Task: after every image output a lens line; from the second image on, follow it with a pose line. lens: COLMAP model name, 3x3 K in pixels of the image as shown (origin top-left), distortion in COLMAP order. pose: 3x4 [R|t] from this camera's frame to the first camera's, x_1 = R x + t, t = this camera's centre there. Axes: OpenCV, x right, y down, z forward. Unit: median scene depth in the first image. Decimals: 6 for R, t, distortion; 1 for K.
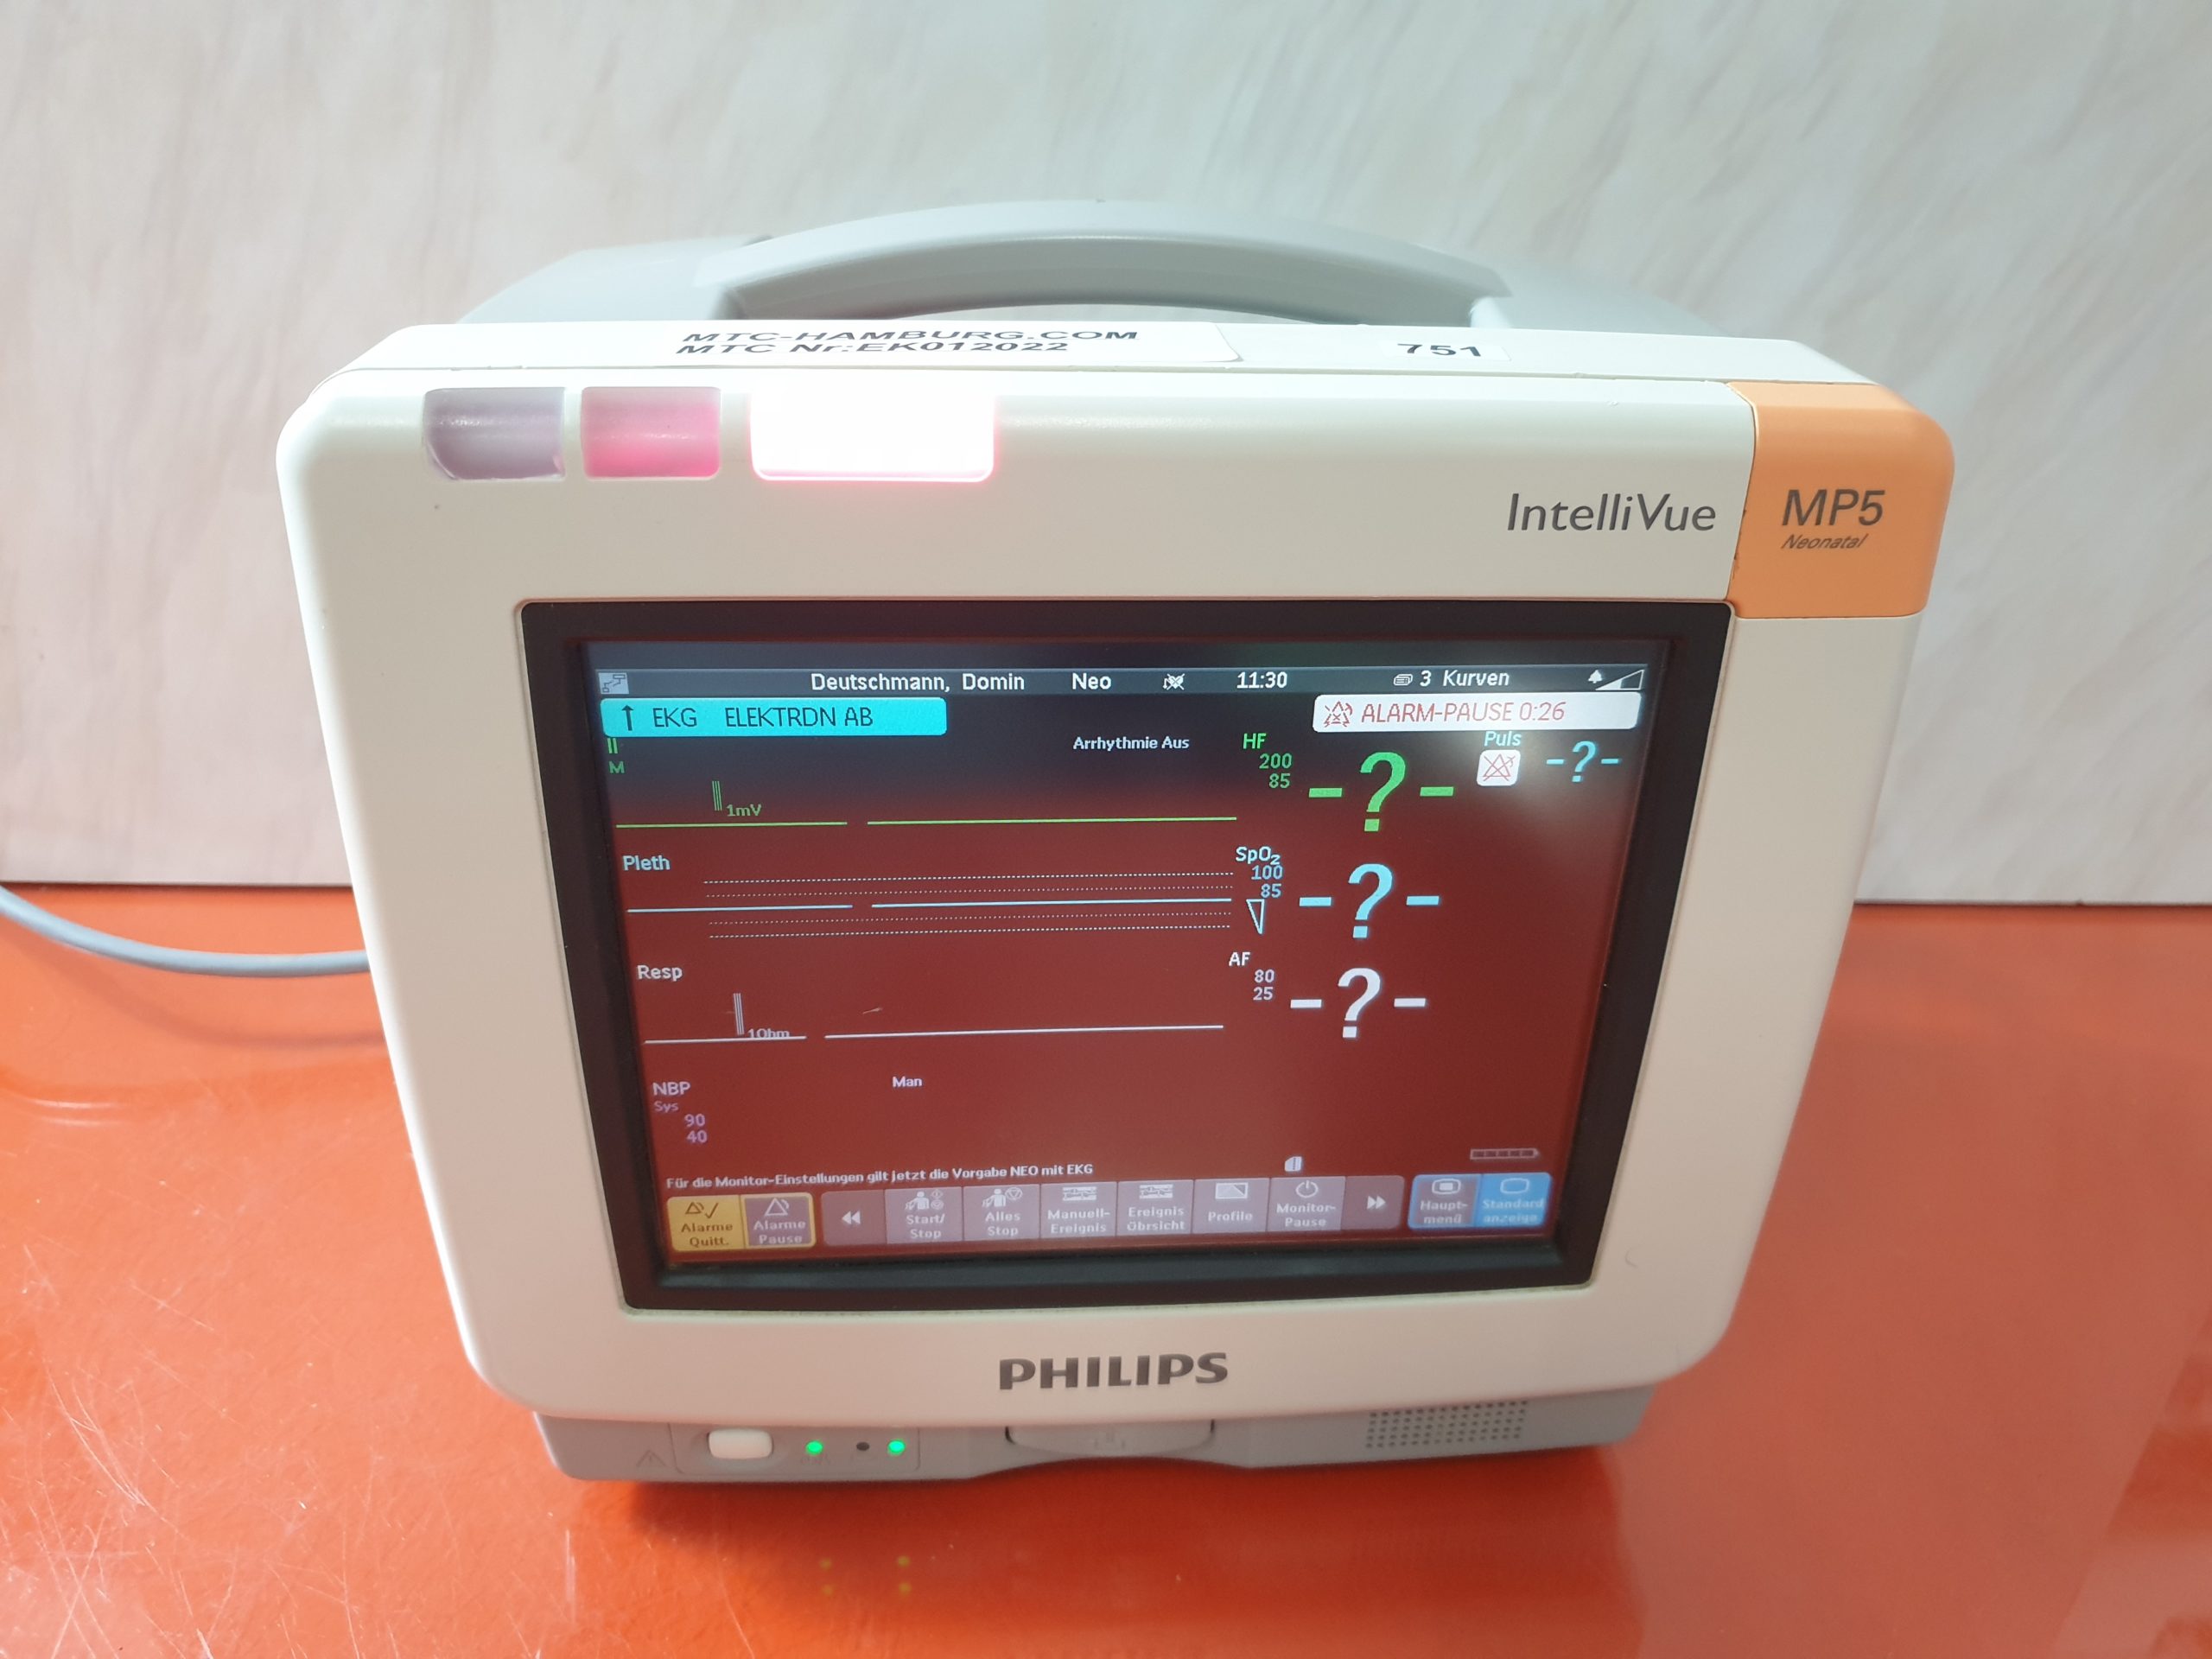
lens RADIAL K [[1795.4, 0, 1106.0], [0, 1795.4, 829.5], [0, 0, 1]] dist [0.030760, -0.001165]
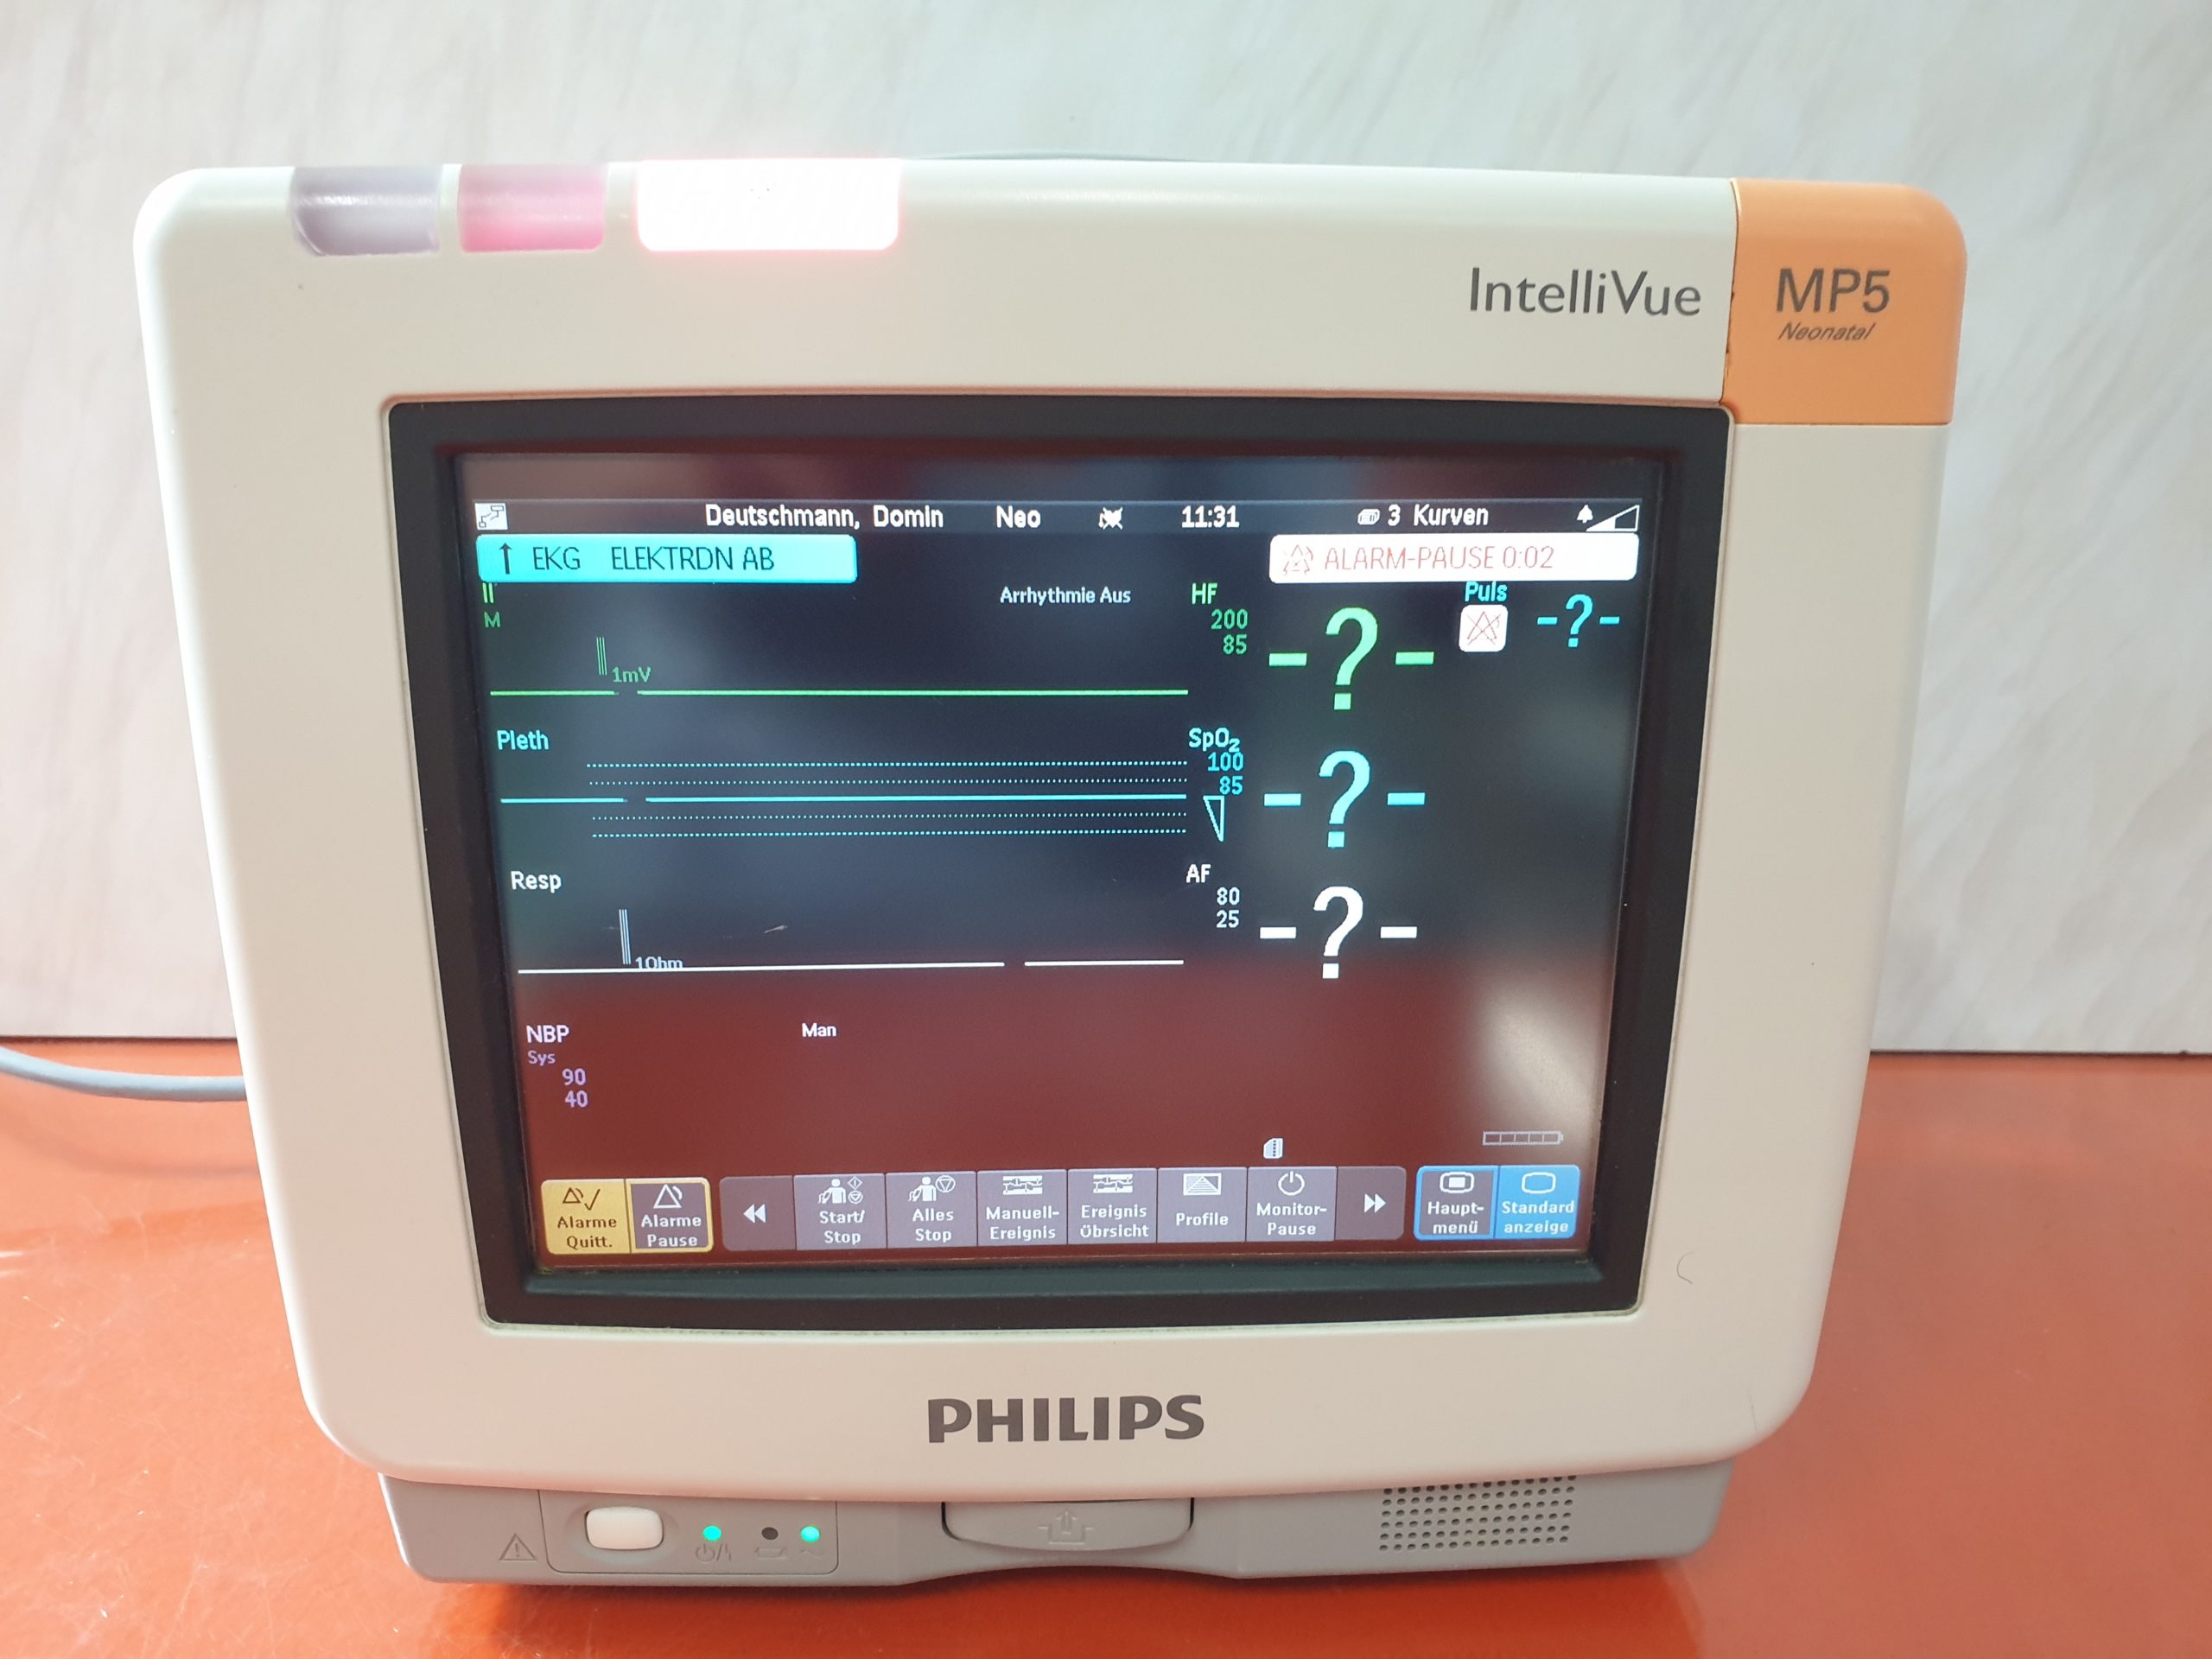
lens RADIAL K [[1807.3, 0, 1089.4], [0, 1807.3, 832.6], [0, 0, 1]] dist [0.001325, 0.034664]
pose [[0.999237, -0.009053, -0.037994, 0.054101], [0.000469, 0.975478, -0.220097, 0.241731], [0.039055, 0.219911, 0.974738, 0.138064]]
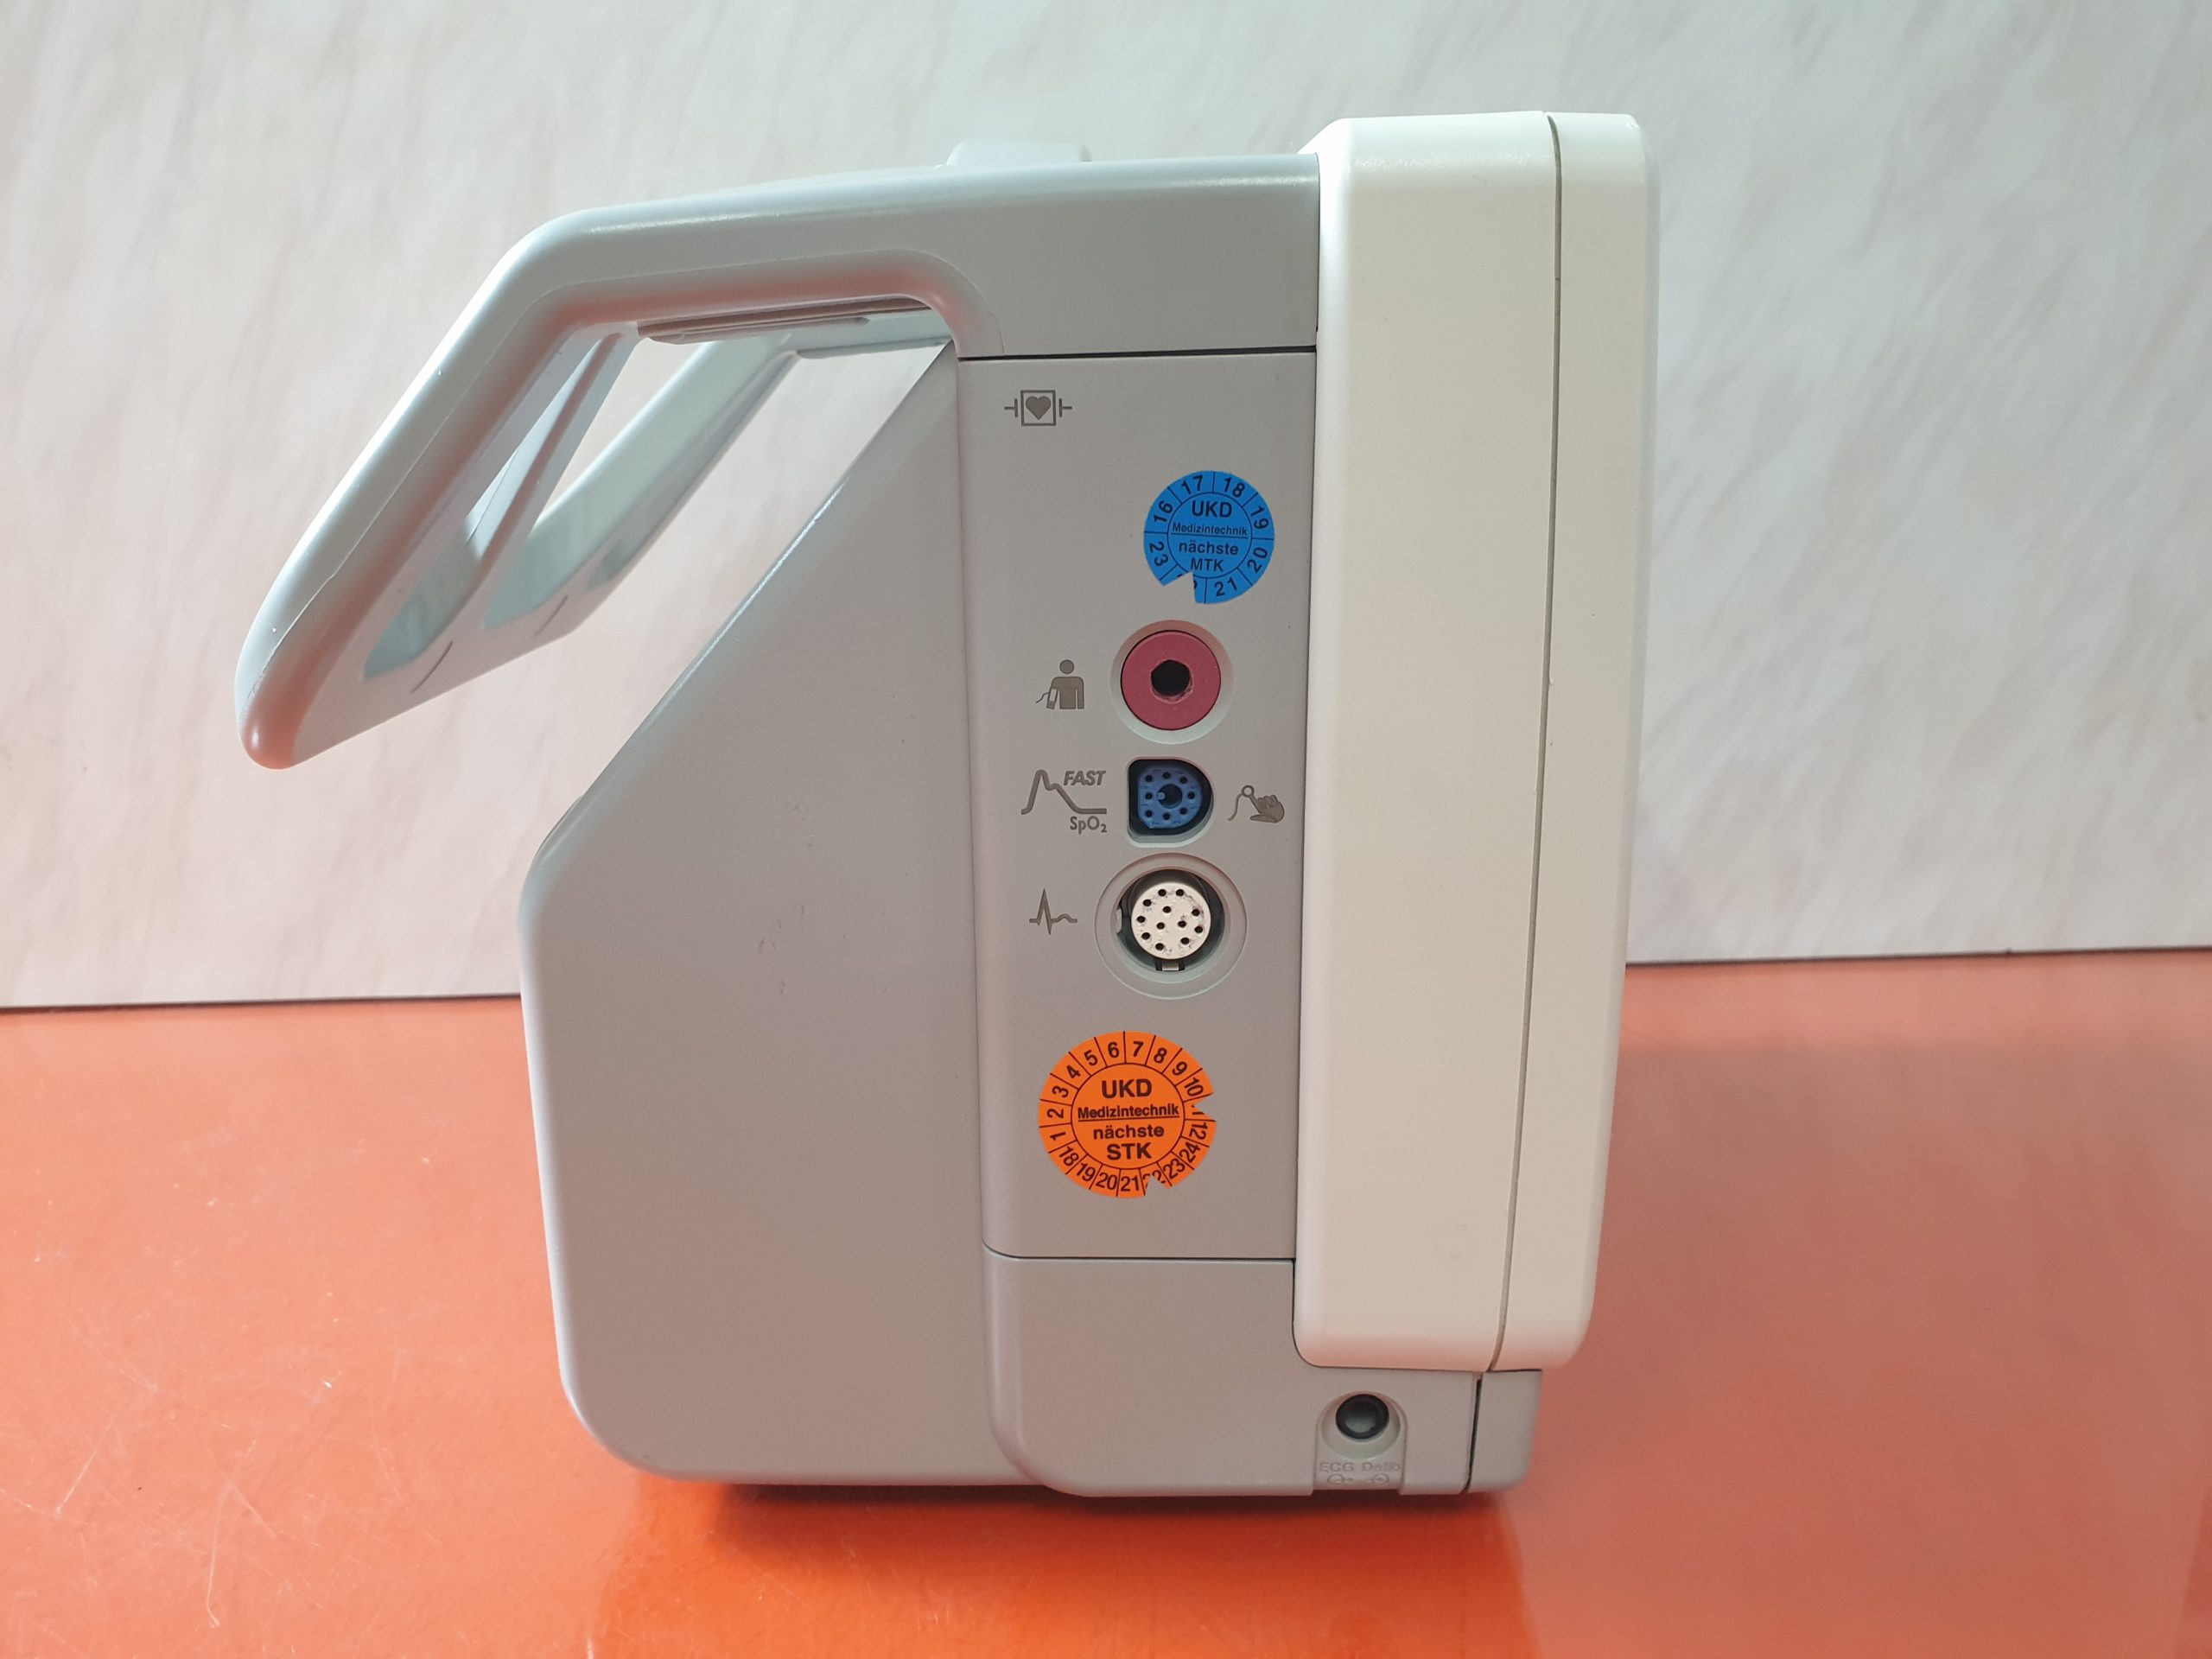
lens RADIAL K [[1795.4, 0, 1106.0], [0, 1795.4, 829.5], [0, 0, 1]] dist [0.030760, -0.001165]
pose [[0.998382, -0.039545, 0.040867, -0.058113], [0.049322, 0.959851, -0.276139, 0.437888], [-0.028306, 0.277708, 0.960248, -0.043333]]
